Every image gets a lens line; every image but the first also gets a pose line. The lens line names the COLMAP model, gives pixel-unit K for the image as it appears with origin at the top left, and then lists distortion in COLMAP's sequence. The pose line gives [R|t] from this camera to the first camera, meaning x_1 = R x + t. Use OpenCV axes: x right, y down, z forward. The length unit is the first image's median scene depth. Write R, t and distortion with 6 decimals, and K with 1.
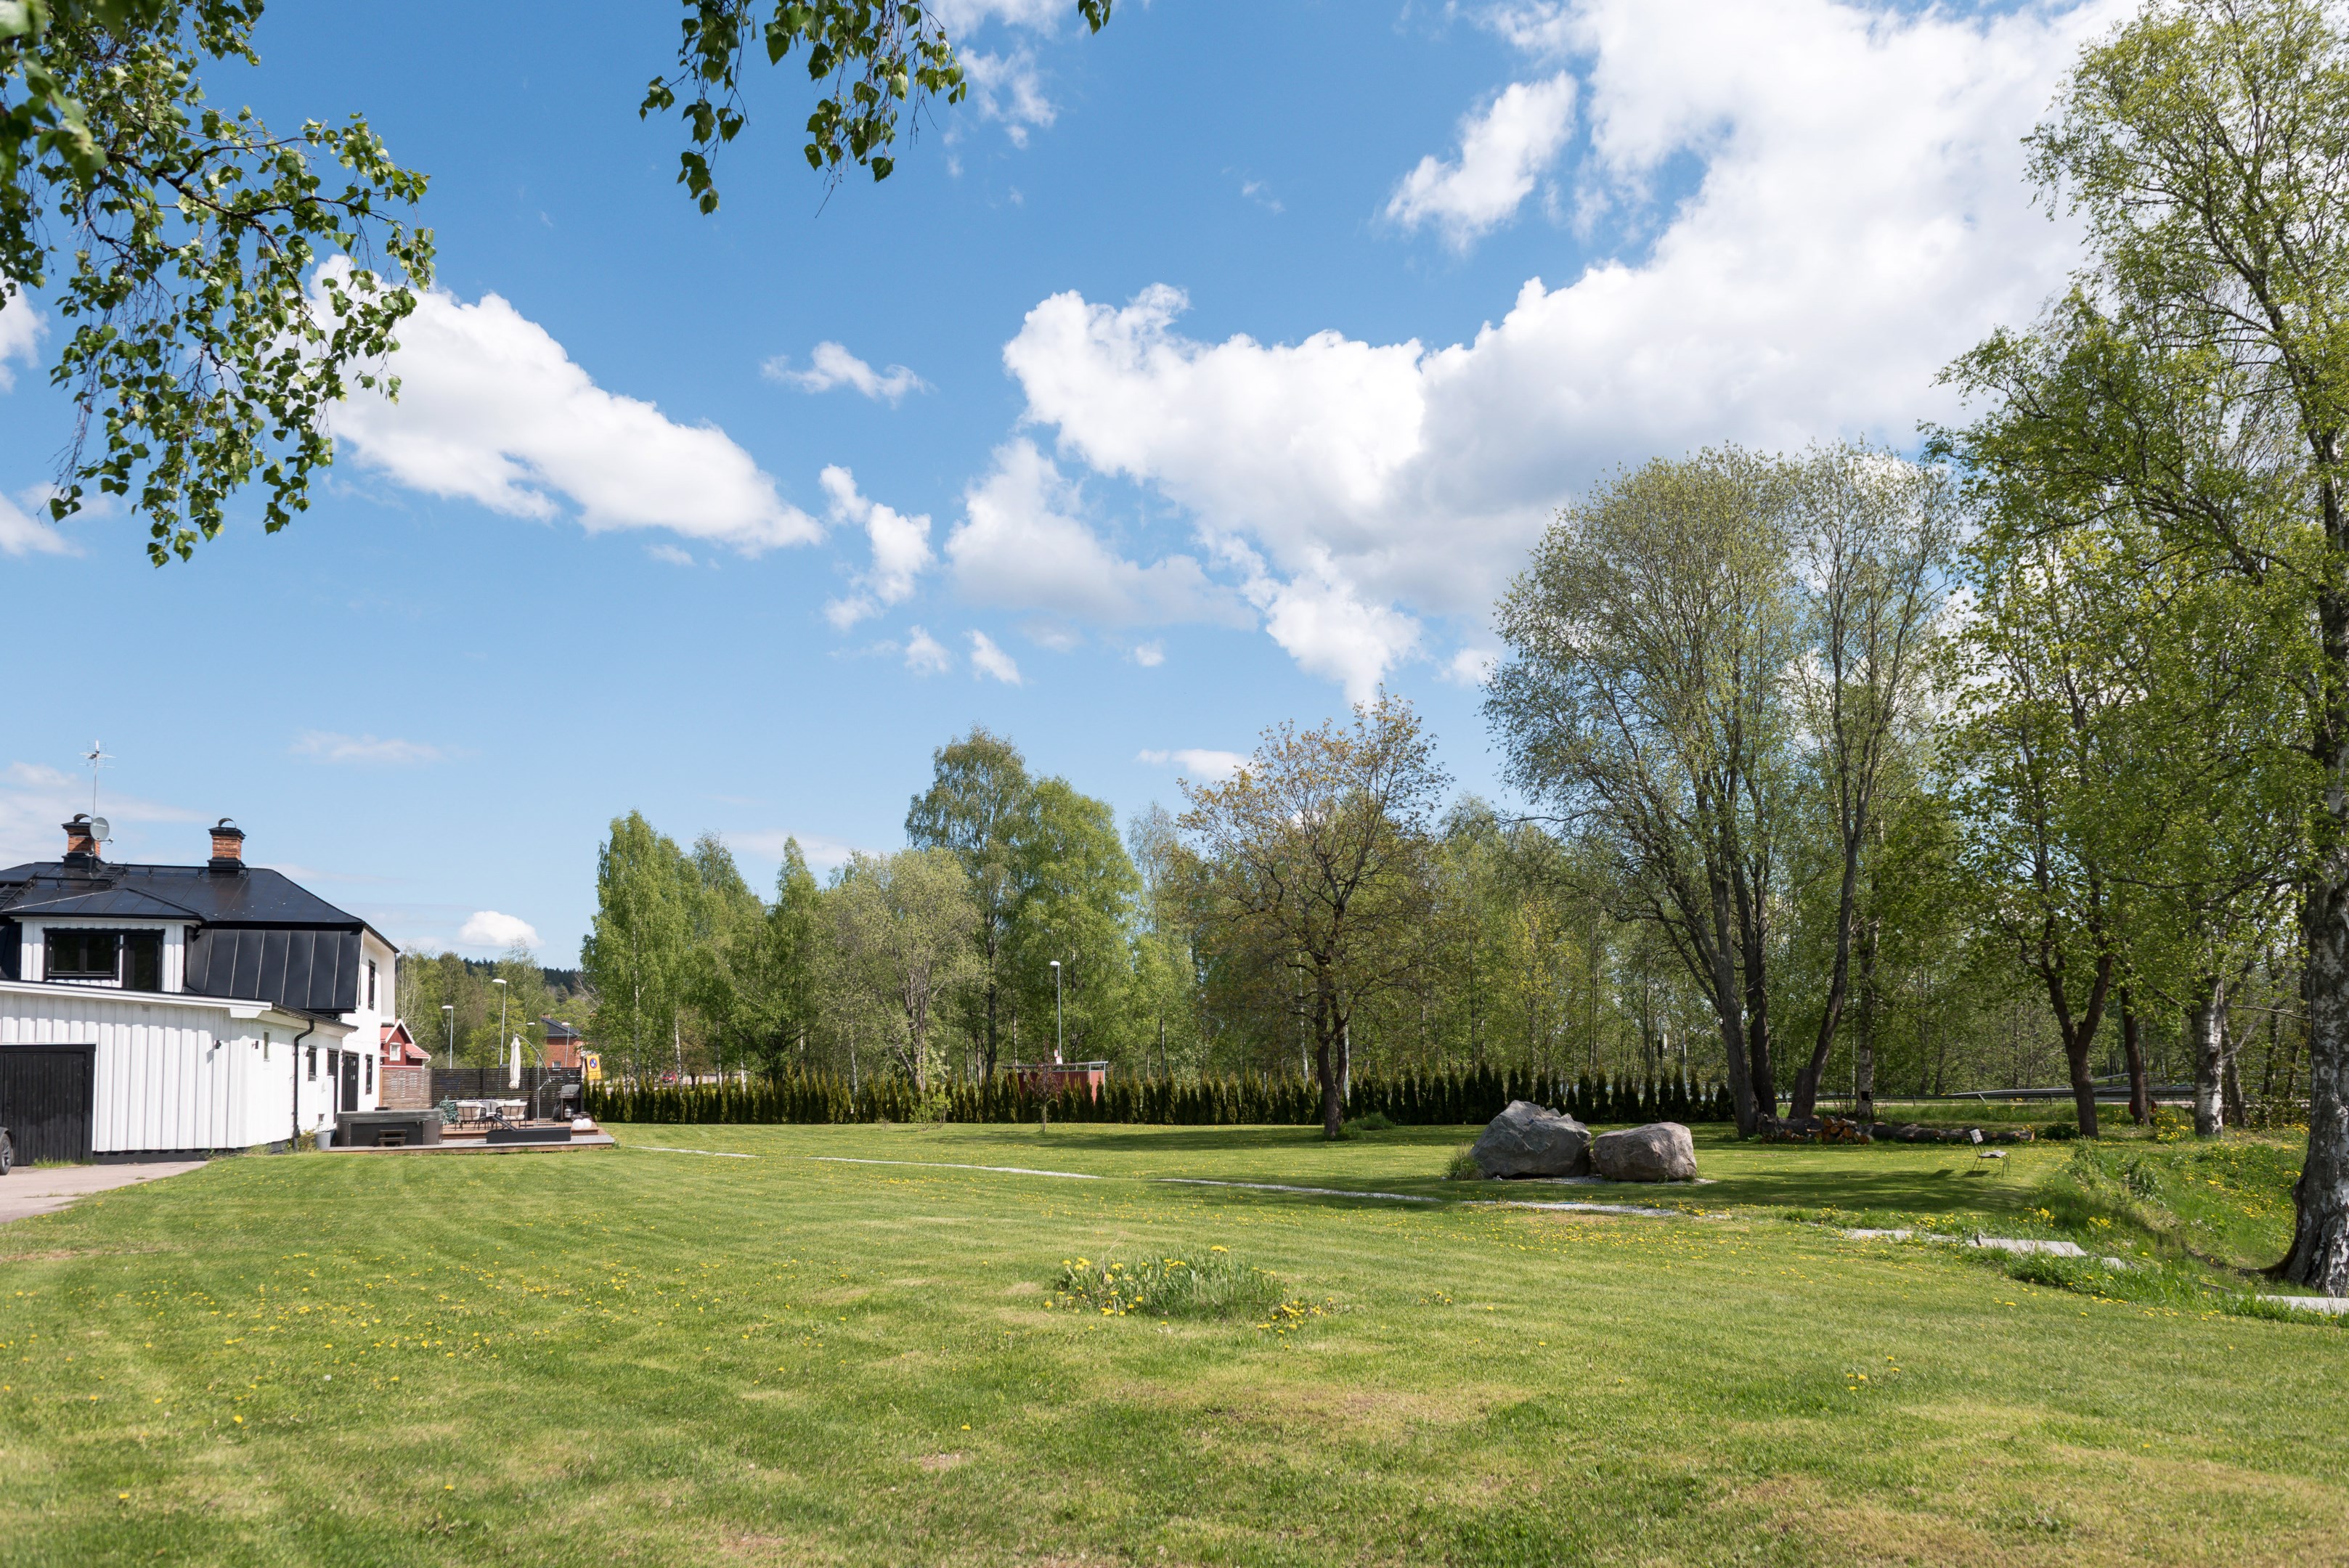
lens RADIAL K [[2946.4, 0, 1098.0], [0, 2946.4, 786.1], [0, 0, 1]] dist [0.011234, 0.005213]
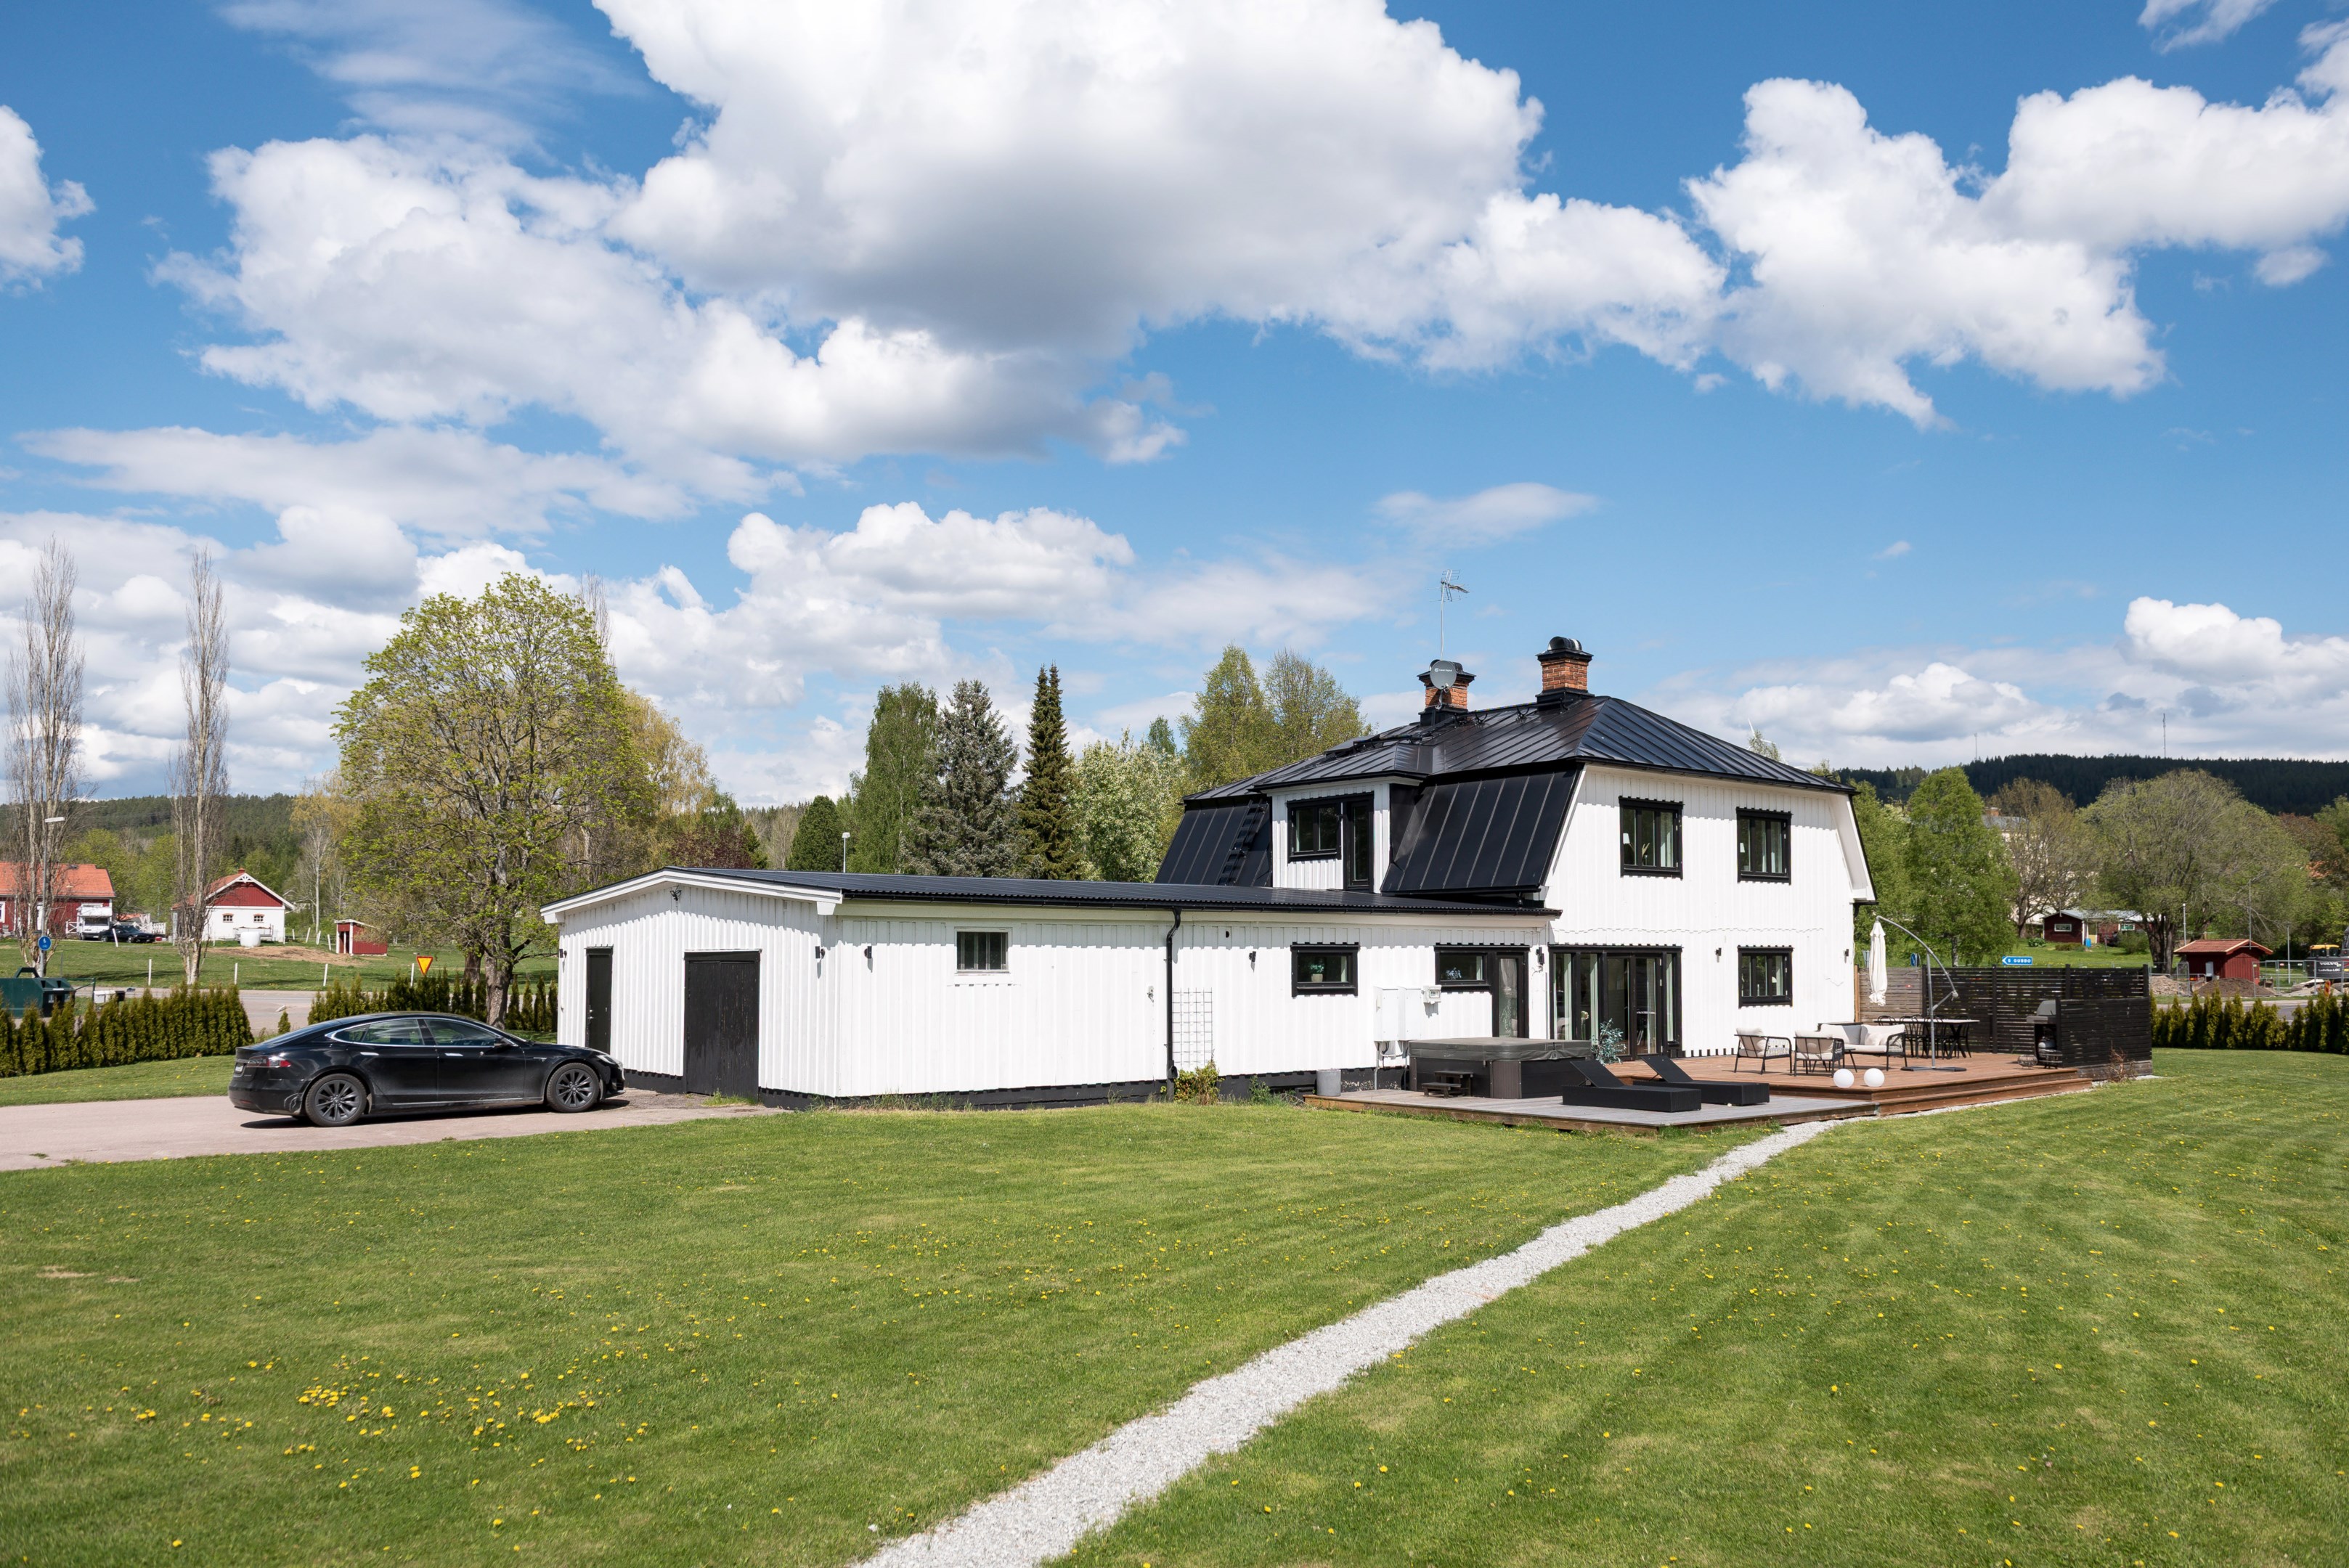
lens RADIAL K [[1888.9, 0, 1174.5], [0, 1888.9, 784.0], [0, 0, 1]] dist [0.009289, 0.004954]
pose [[0.267195, -0.078151, -0.960468, 0.140174], [0.102568, 0.993351, -0.052293, 0.063069], [0.958168, -0.084541, 0.273434, 0.760947]]
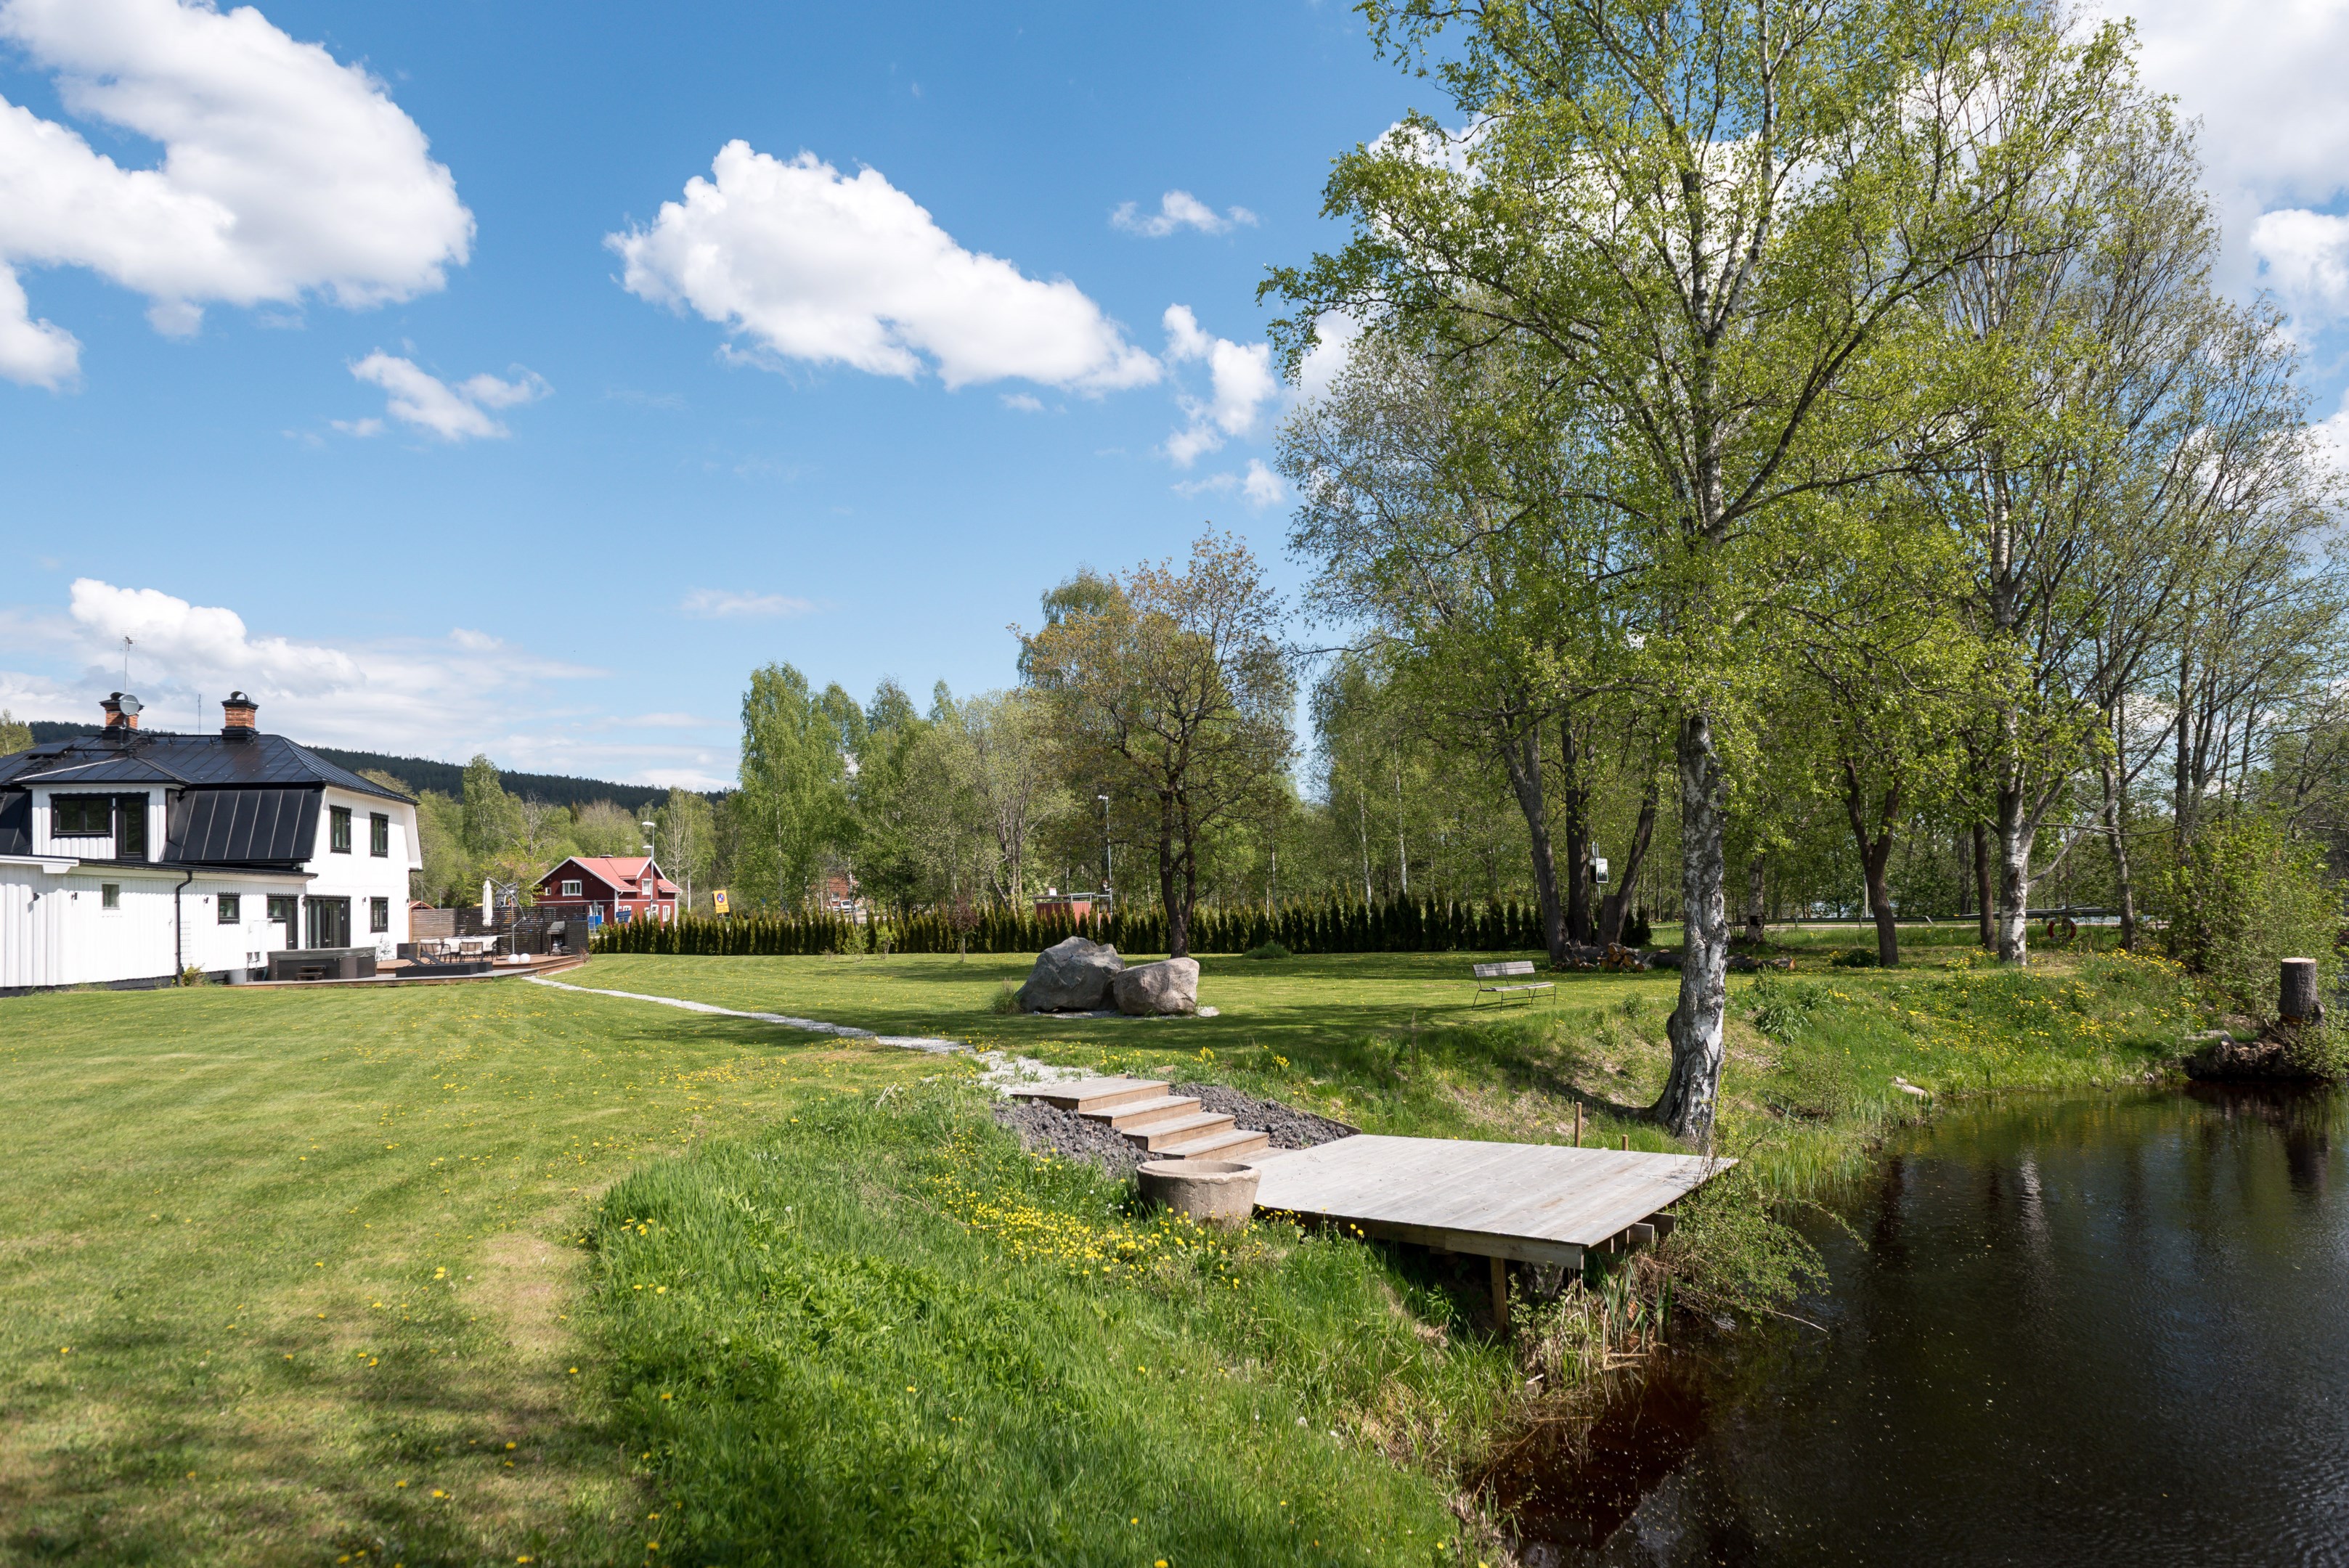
lens RADIAL K [[2946.4, 0, 1098.0], [0, 2946.4, 786.1], [0, 0, 1]] dist [0.011234, 0.005213]
pose [[0.951373, -0.023454, -0.307146, 0.361408], [0.042921, 0.997464, 0.056776, -0.002883], [0.305035, -0.067198, 0.949967, 0.022622]]
